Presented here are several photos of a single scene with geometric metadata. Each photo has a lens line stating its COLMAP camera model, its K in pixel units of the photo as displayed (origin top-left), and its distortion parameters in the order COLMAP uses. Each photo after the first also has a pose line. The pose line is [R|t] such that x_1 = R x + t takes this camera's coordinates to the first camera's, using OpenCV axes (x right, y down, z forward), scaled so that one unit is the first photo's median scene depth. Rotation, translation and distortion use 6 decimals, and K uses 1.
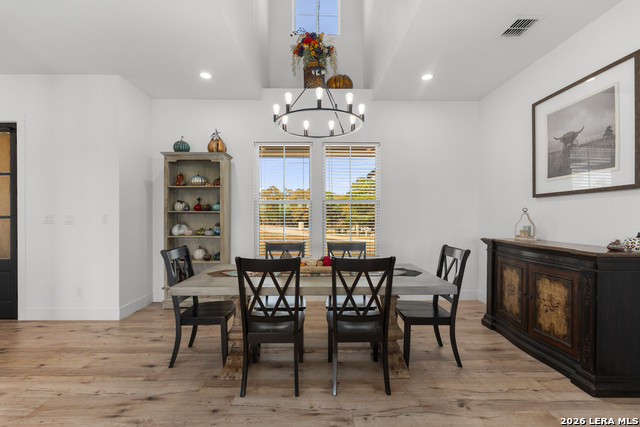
lens RADIAL K [[280.5, 0, 317.8], [0, 280.5, 214.2], [0, 0, 1]] dist [-0.002415, -0.000334]
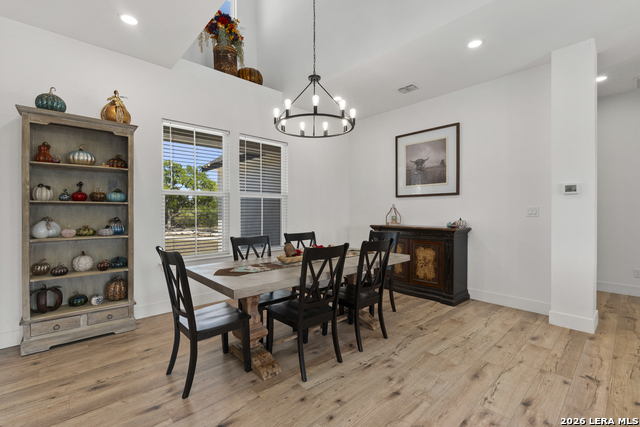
lens RADIAL K [[280.5, 0, 321.2], [0, 280.5, 211.1], [0, 0, 1]] dist [-0.002415, -0.000334]
pose [[0.753858, -0.000736, 0.657037, -0.591779], [-0.004804, 0.999966, 0.006632, 0.007450], [-0.657020, -0.008156, 0.753829, 0.117581]]
